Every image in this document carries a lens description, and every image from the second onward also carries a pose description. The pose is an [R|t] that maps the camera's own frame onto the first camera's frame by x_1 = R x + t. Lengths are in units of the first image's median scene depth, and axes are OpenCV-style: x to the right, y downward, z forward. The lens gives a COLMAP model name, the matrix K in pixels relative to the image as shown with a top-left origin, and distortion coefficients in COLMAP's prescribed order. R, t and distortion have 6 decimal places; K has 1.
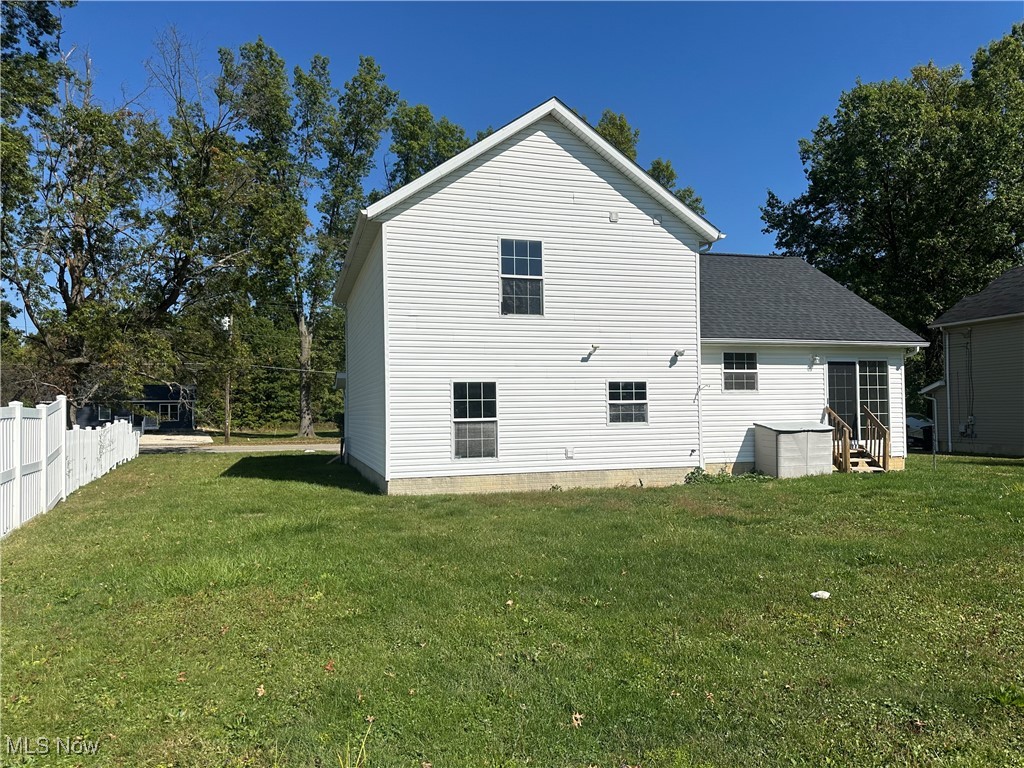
lens RADIAL K [[683.7, 0, 512.0], [0, 683.7, 384.0], [0, 0, 1]] dist [0.120356, -0.125536]
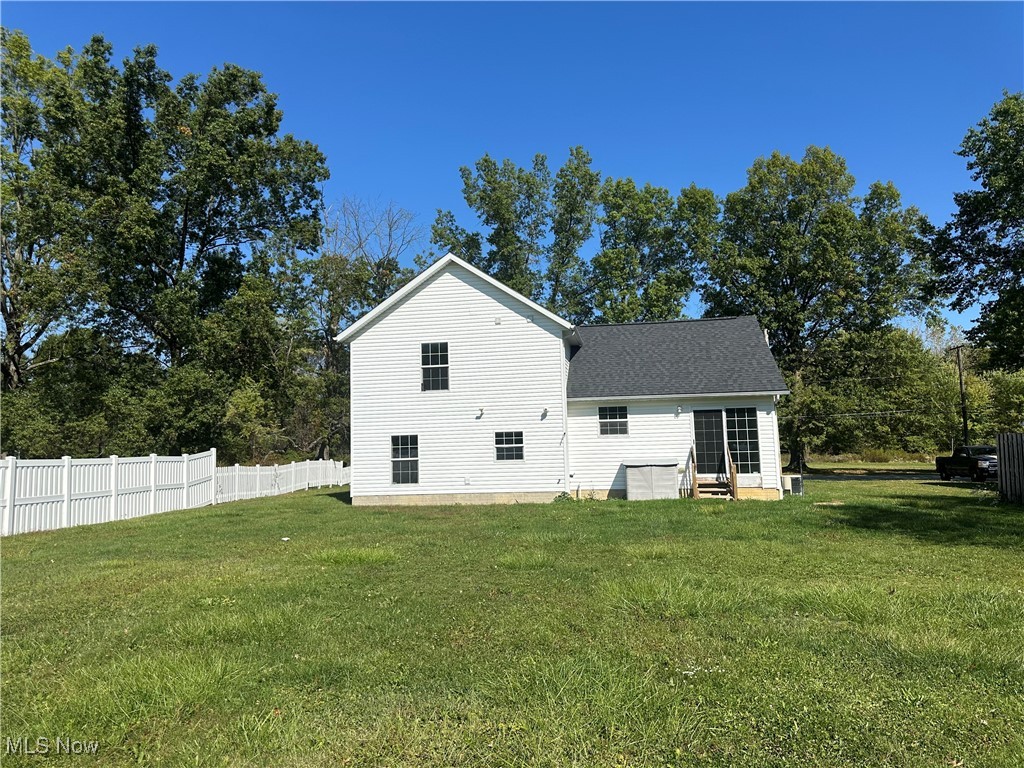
lens RADIAL K [[683.7, 0, 512.0], [0, 683.7, 384.0], [0, 0, 1]] dist [0.120356, -0.125536]
pose [[0.900270, -0.054883, -0.431860, 0.783811], [0.029466, 0.997428, -0.065334, -0.008990], [0.434335, 0.046093, 0.899571, -0.297365]]
